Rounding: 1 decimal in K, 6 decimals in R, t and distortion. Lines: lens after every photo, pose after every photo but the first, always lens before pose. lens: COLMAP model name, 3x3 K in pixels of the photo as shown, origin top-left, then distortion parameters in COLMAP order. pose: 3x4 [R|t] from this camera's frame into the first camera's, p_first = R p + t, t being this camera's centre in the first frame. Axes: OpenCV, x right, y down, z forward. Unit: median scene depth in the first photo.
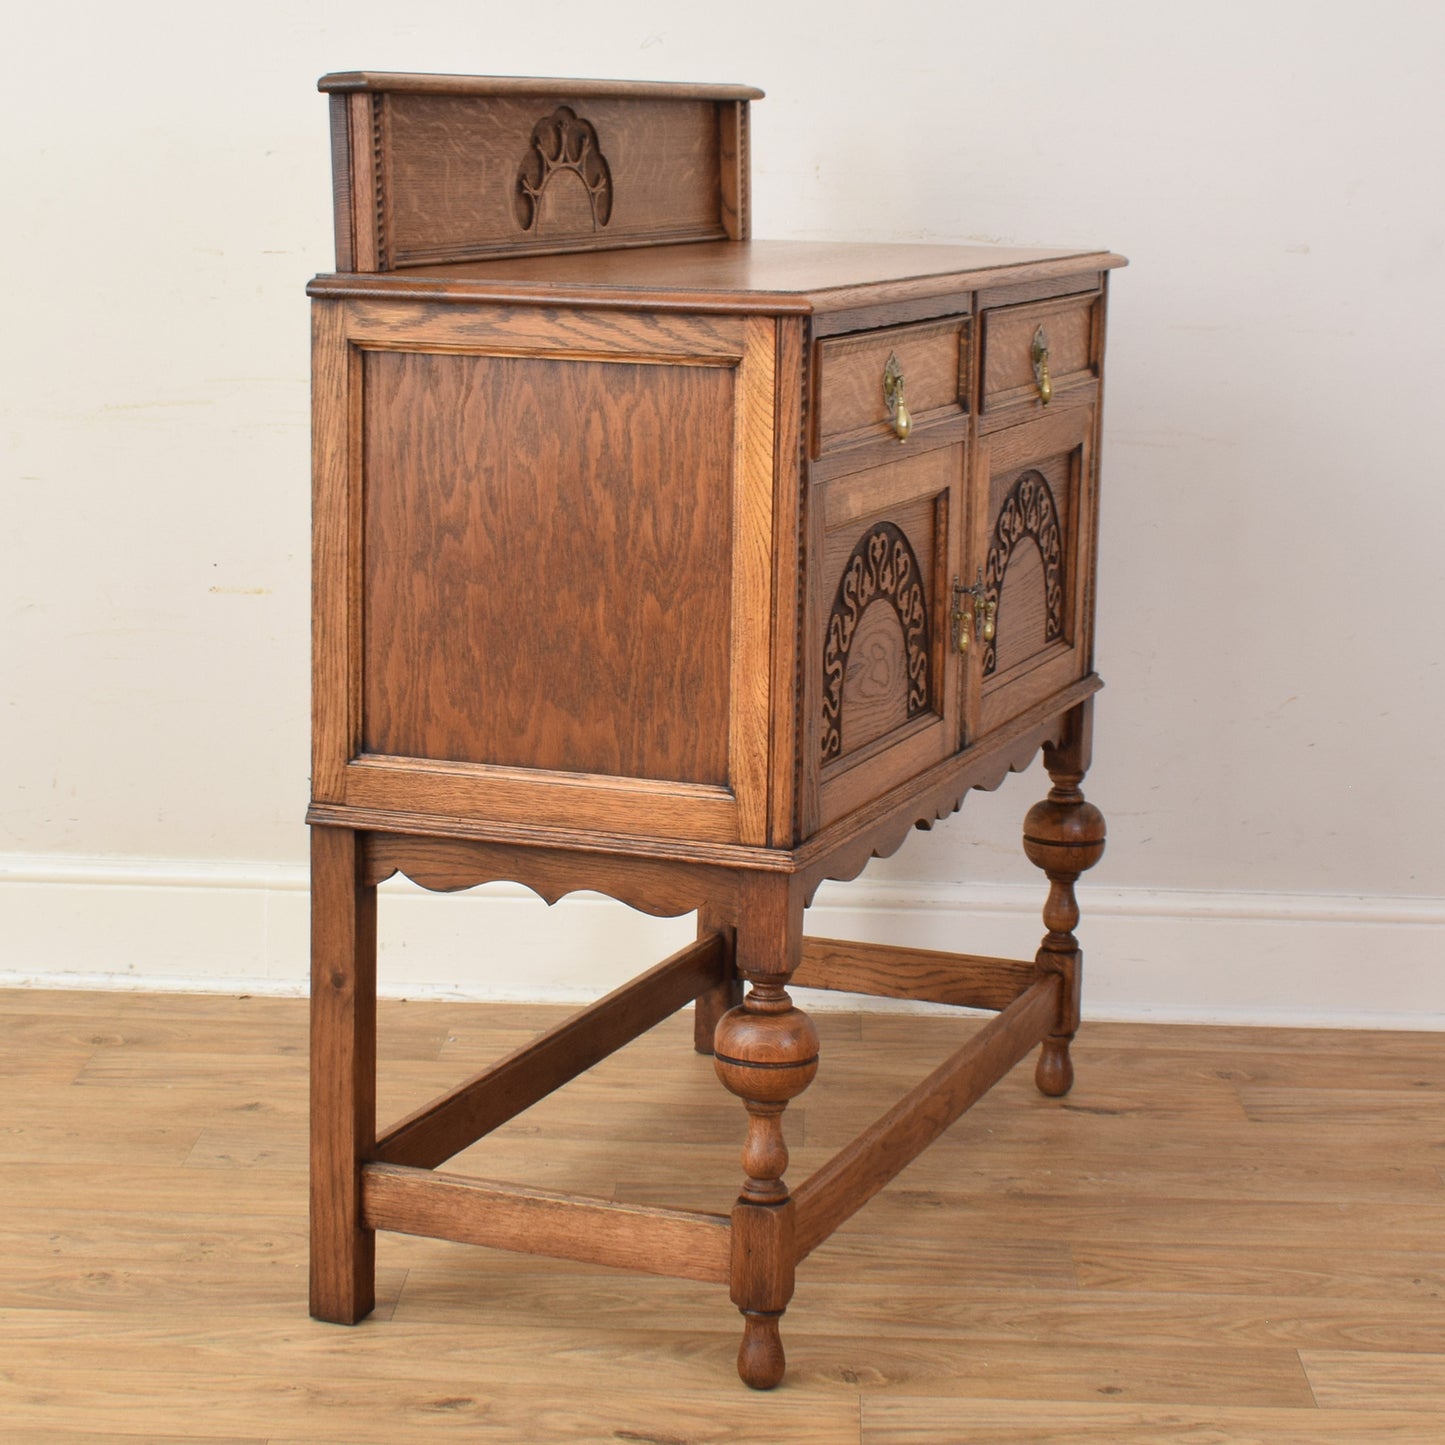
lens RADIAL K [[3451.9, 0, 763.1], [0, 3451.9, 723.6], [0, 0, 1]] dist [0.014433, -0.316940]
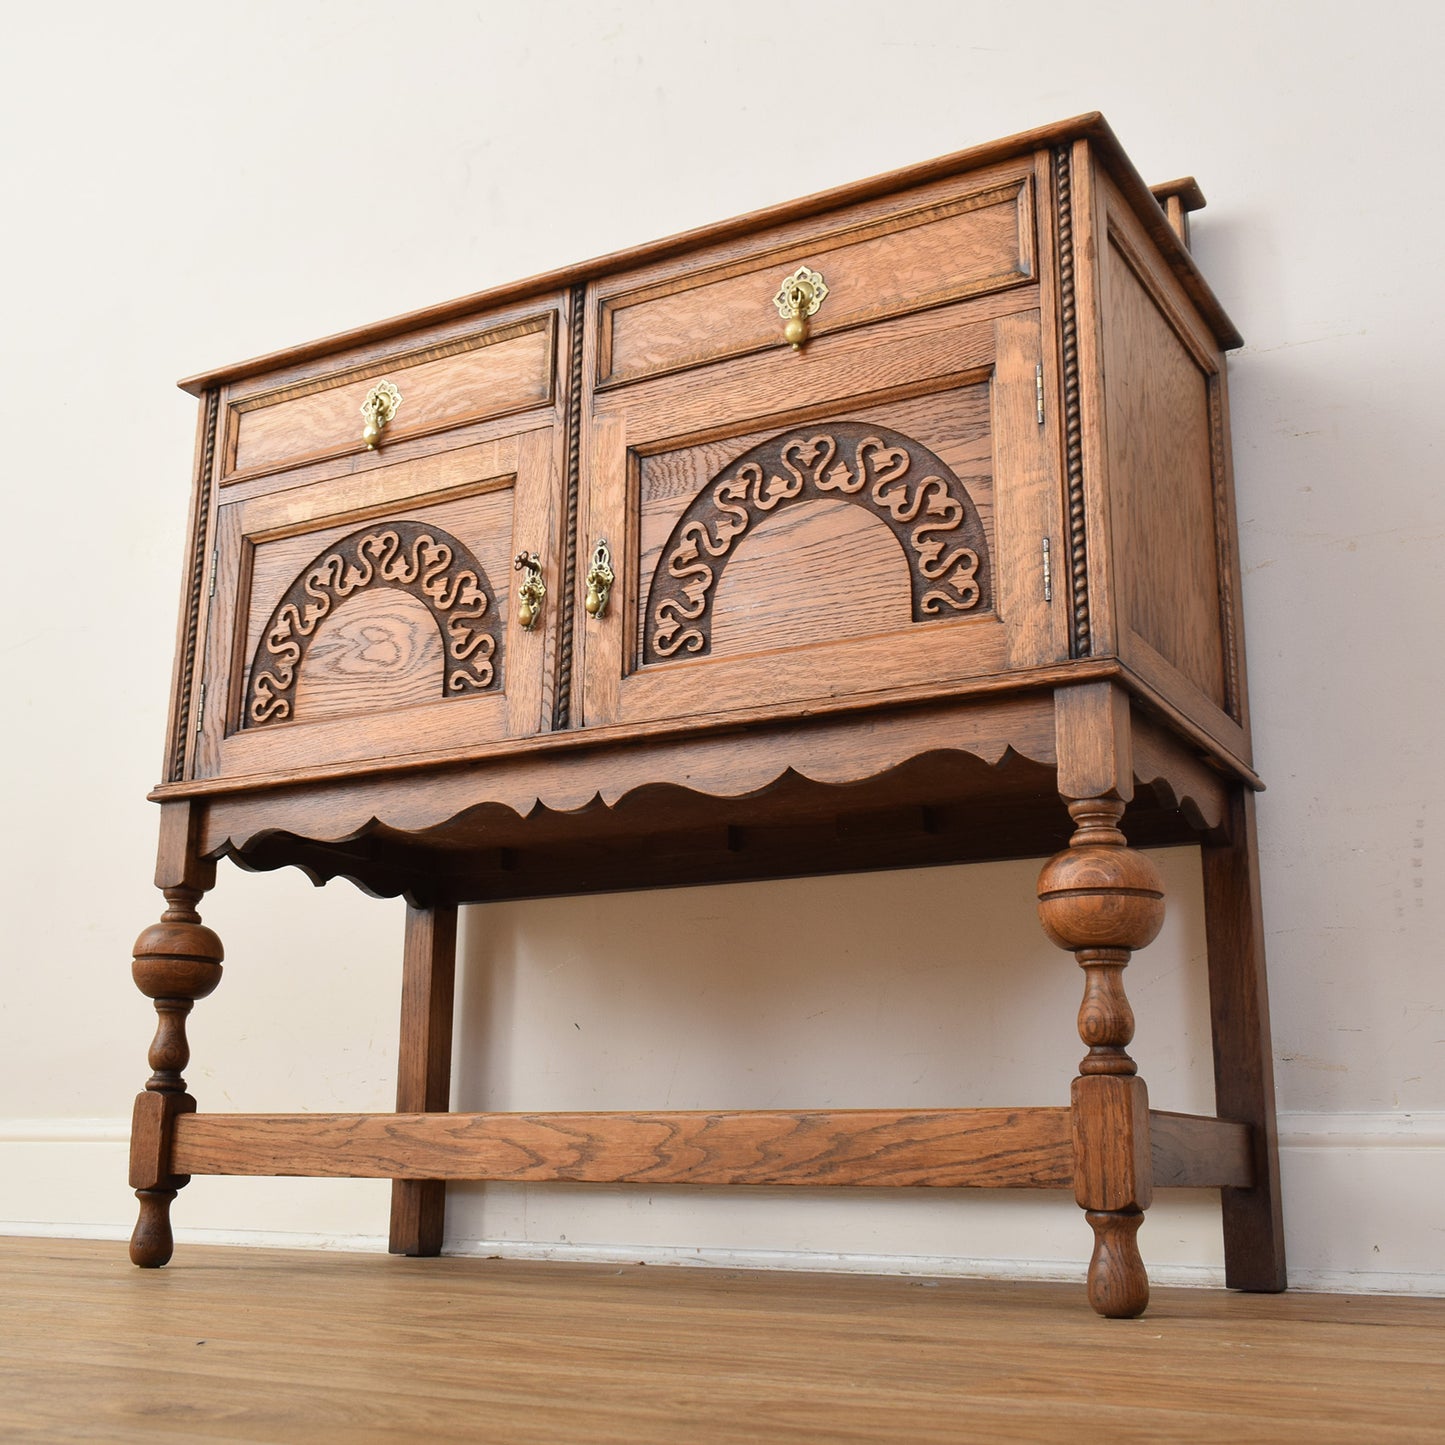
lens RADIAL K [[1763.0, 0, 704.7], [0, 1763.0, 728.4], [0, 0, 1]] dist [-0.013825, 0.007427]
pose [[-0.171206, -0.268509, -0.947941, 0.506151], [-0.194470, 0.952427, -0.234657, 0.111337], [0.965852, 0.144172, -0.215278, 1.167874]]
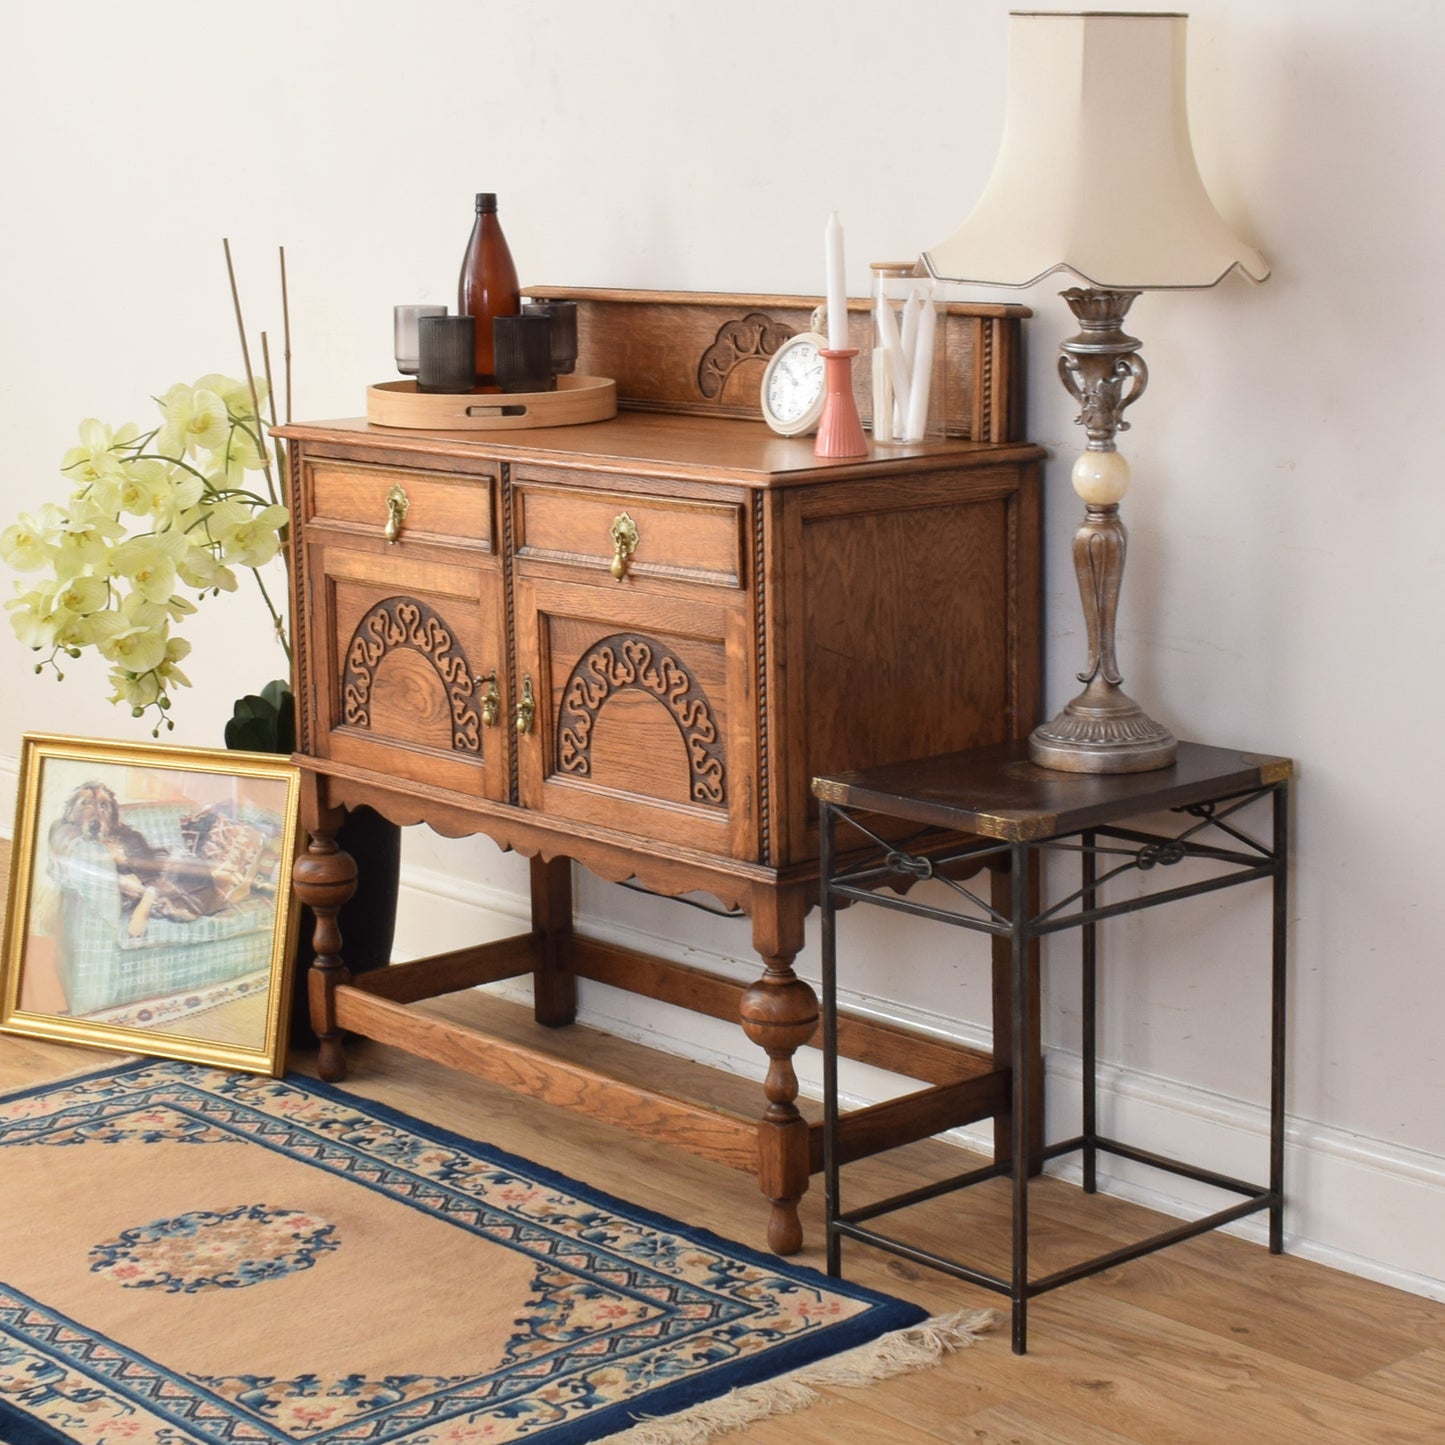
lens RADIAL K [[3006.4, 0, 779.4], [0, 3006.4, 662.1], [0, 0, 1]] dist [-0.004599, -0.027434]
pose [[-0.463033, 0.133018, -0.876303, 1.030712], [-0.153395, 0.961730, 0.227038, -0.328960], [0.872967, 0.239546, -0.424908, 1.602465]]
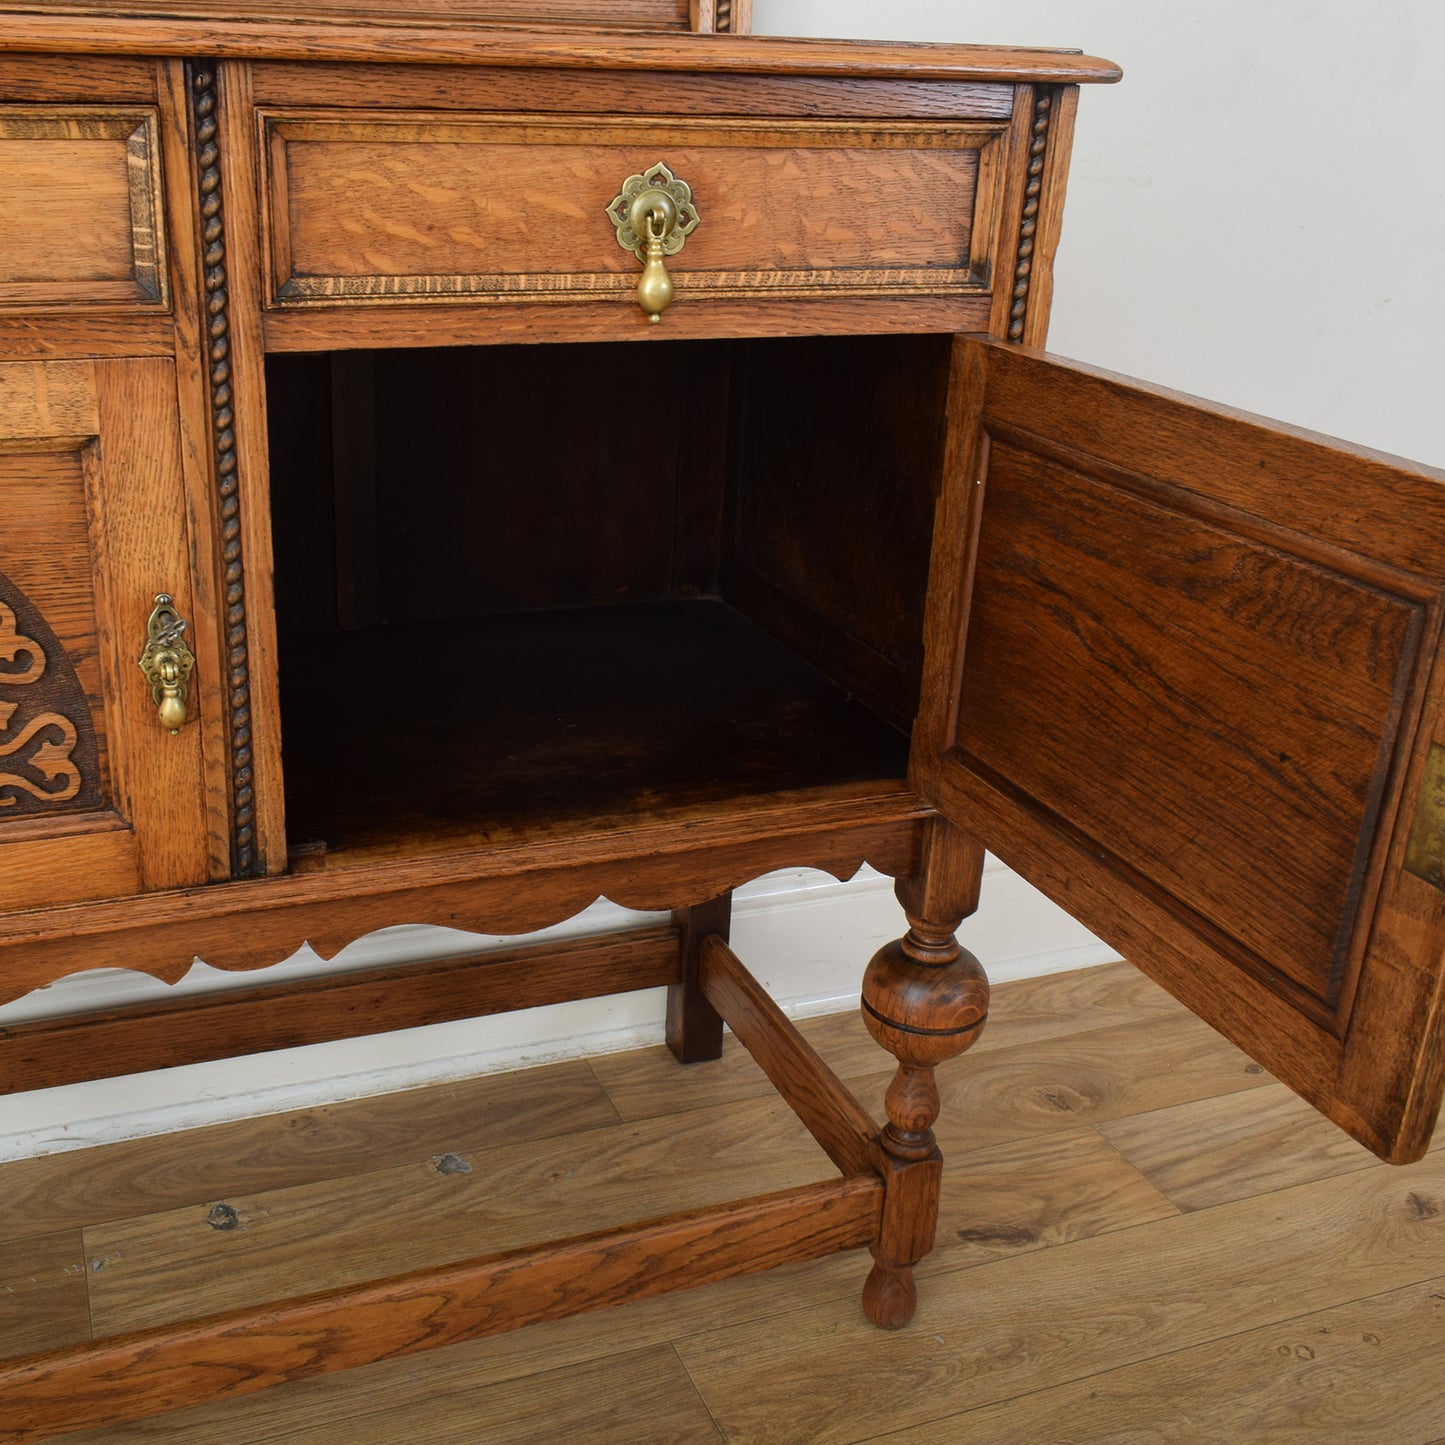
lens RADIAL K [[1662.3, 0, 618.3], [0, 1662.3, 719.4], [0, 0, 1]] dist [-0.024214, 0.013137]
pose [[0.651987, 0.277837, -0.705492, 0.299751], [-0.151397, 0.959413, 0.237921, -0.099330], [0.742961, -0.048312, 0.667588, 0.880832]]
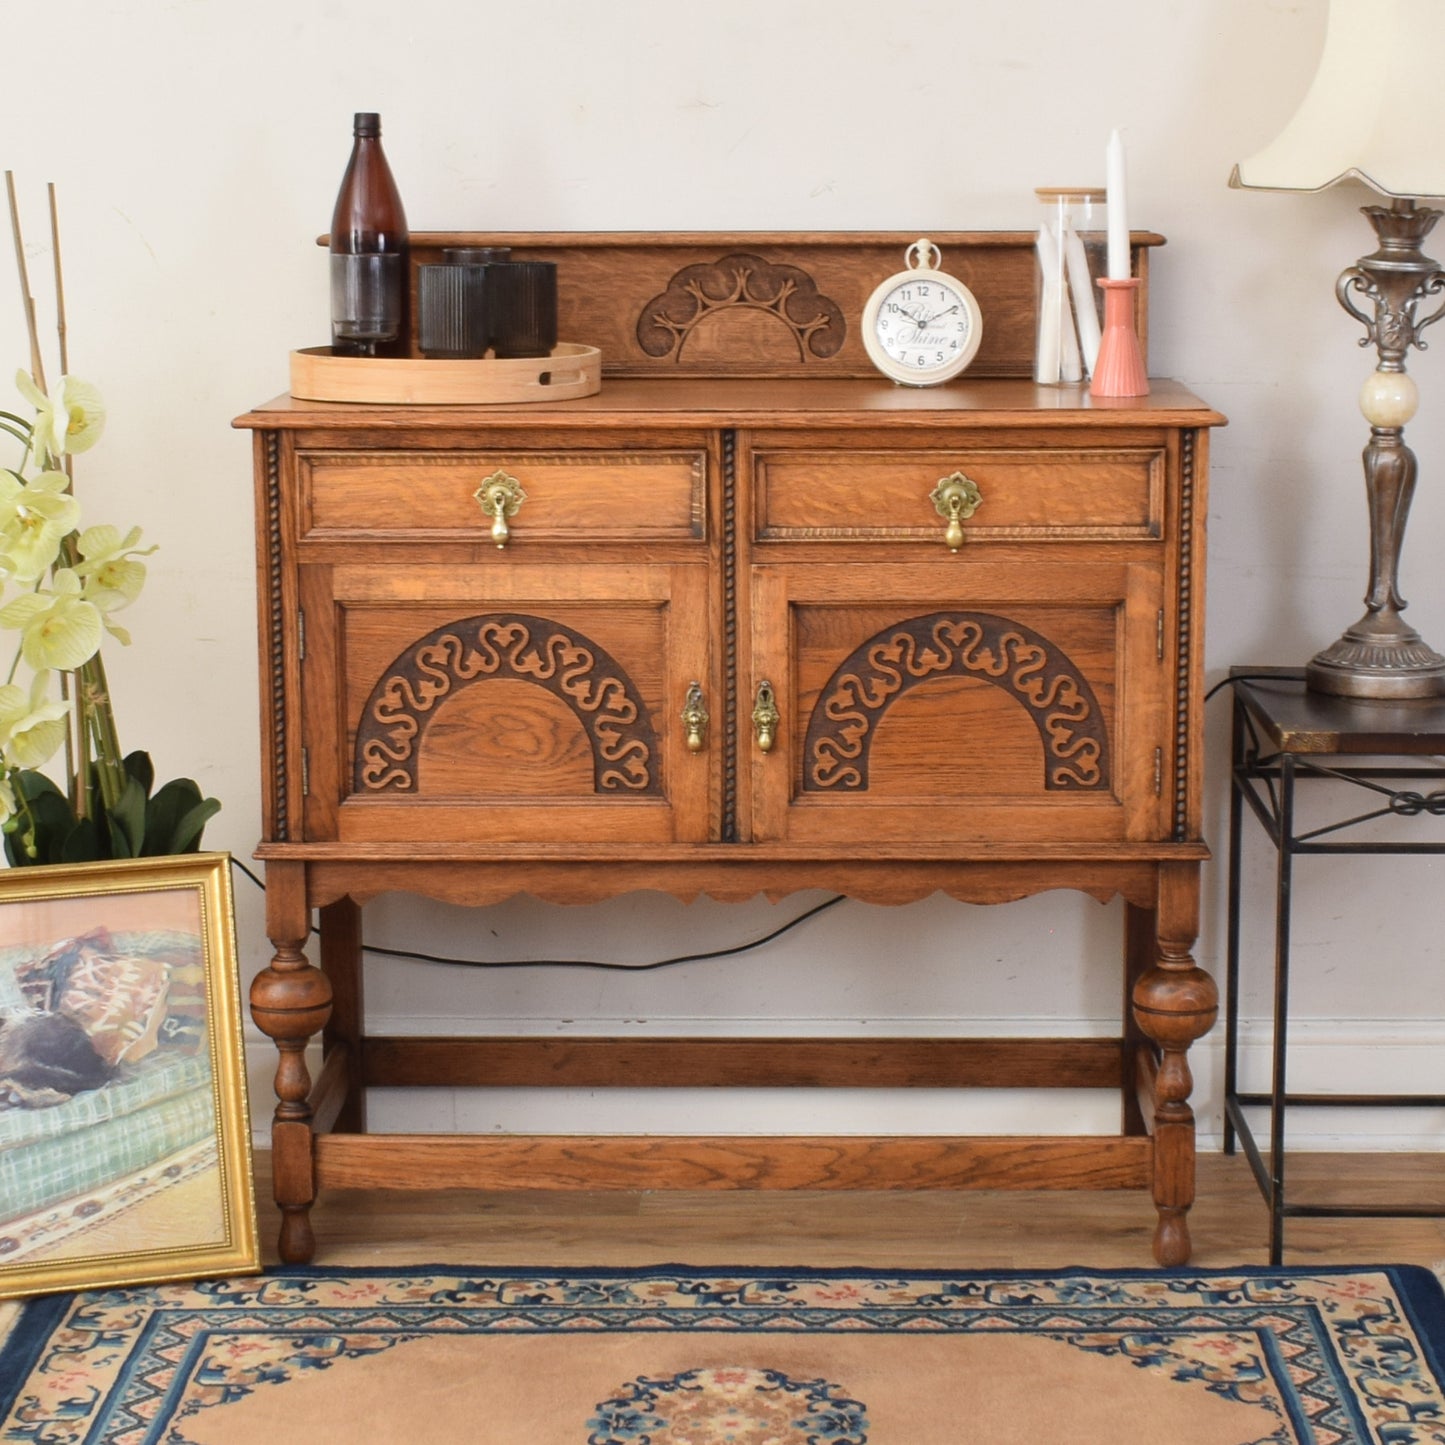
lens RADIAL K [[3451.9, 0, 763.1], [0, 3451.9, 723.6], [0, 0, 1]] dist [0.014433, -0.316940]
pose [[0.330557, 0.138587, -0.933555, 1.104738], [-0.158864, 0.983217, 0.089709, -0.133447], [0.930320, 0.118654, 0.347025, 0.642443]]
